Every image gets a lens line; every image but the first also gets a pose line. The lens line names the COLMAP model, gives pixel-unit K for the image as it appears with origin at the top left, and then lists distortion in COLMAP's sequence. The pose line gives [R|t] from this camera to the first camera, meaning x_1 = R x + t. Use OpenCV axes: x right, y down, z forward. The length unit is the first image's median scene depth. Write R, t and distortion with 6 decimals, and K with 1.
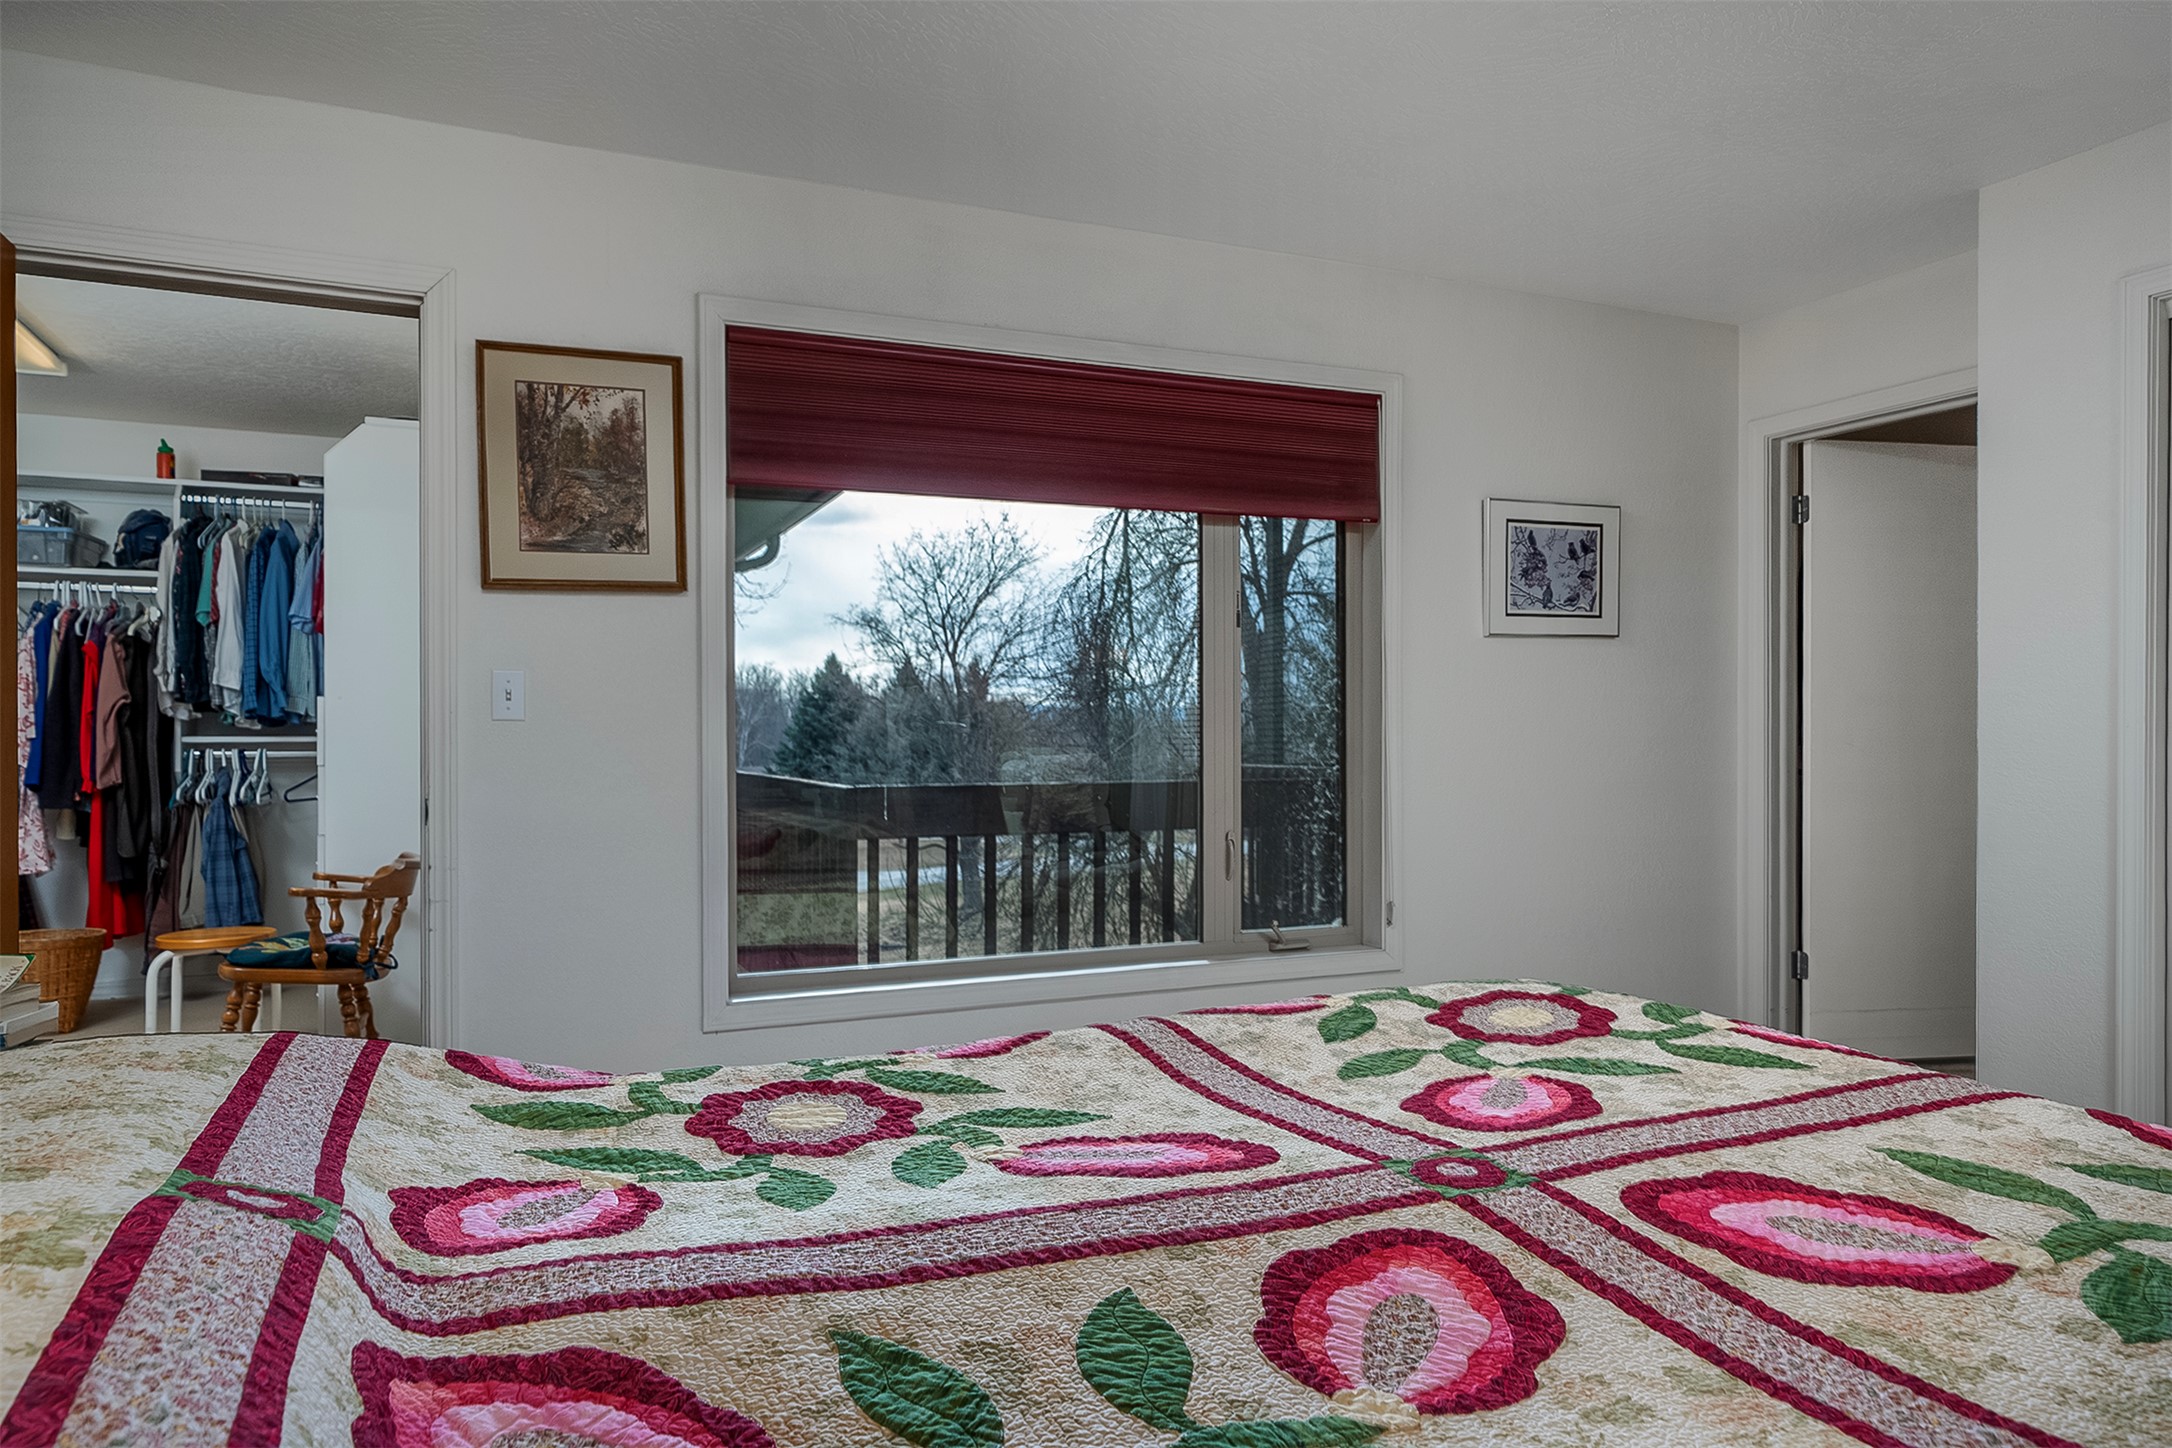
lens RADIAL K [[1370.9, 0, 1081.3], [0, 1370.9, 740.1], [0, 0, 1]] dist [0.000397, -0.000738]
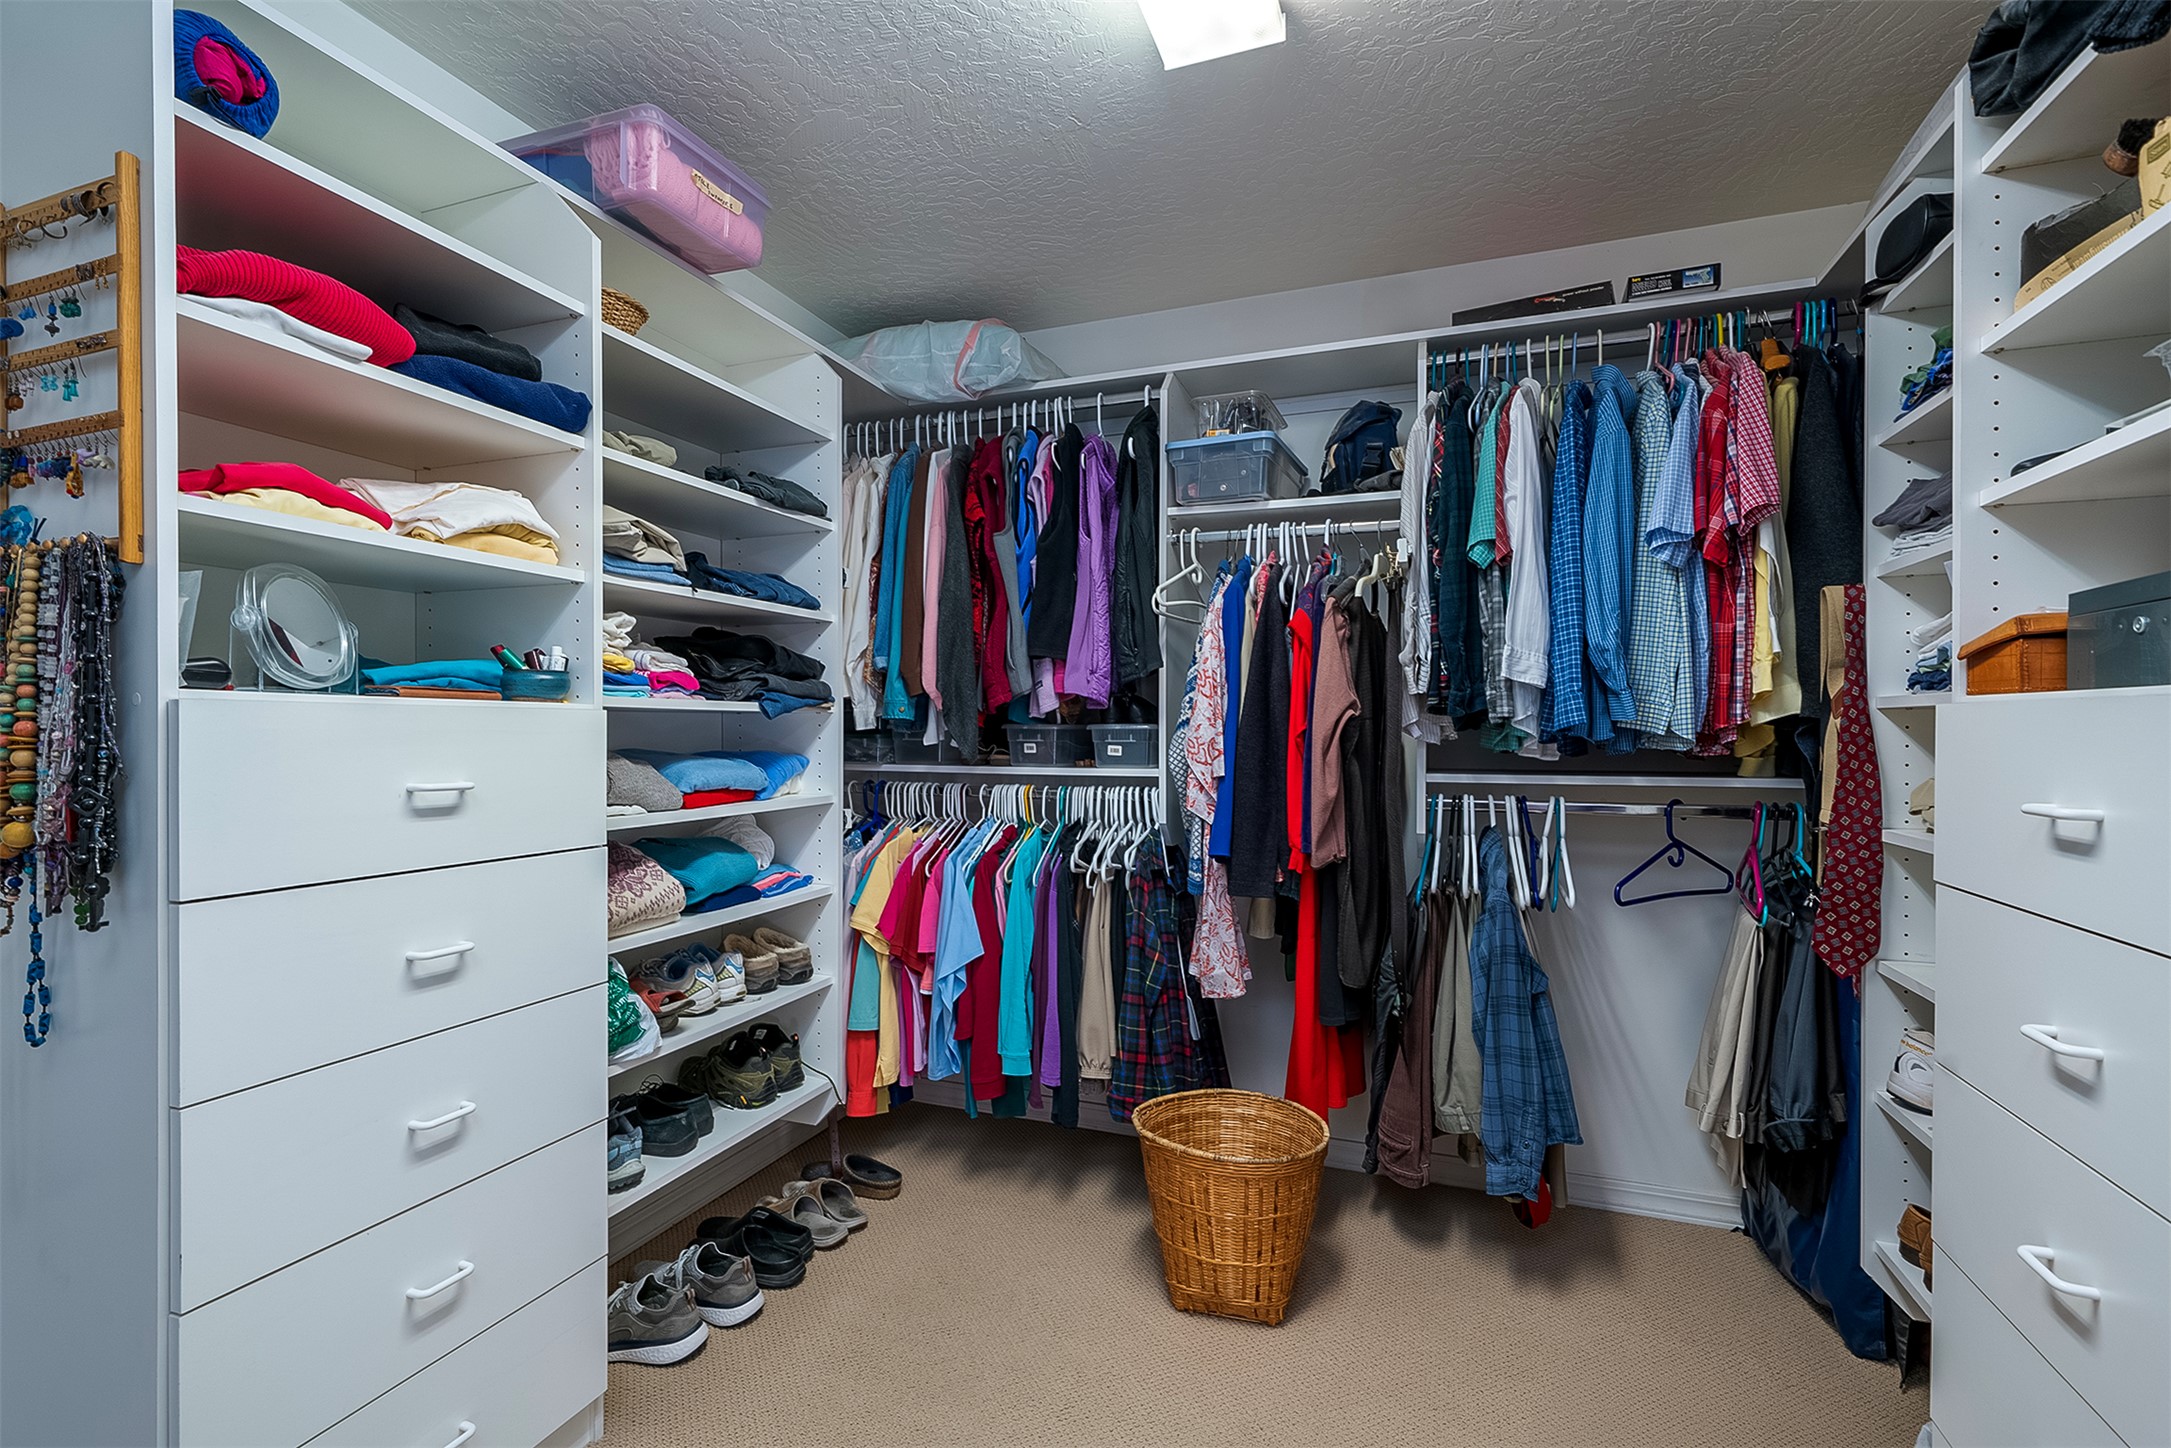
lens RADIAL K [[976.9, 0, 1088.5], [0, 976.9, 734.6], [0, 0, 1]] dist [-0.001313, 0.000566]
pose [[0.720013, 0.005427, -0.693940, -0.485638], [-0.003478, 0.999985, 0.004212, -0.020167], [0.693952, -0.000619, 0.720021, 0.620724]]
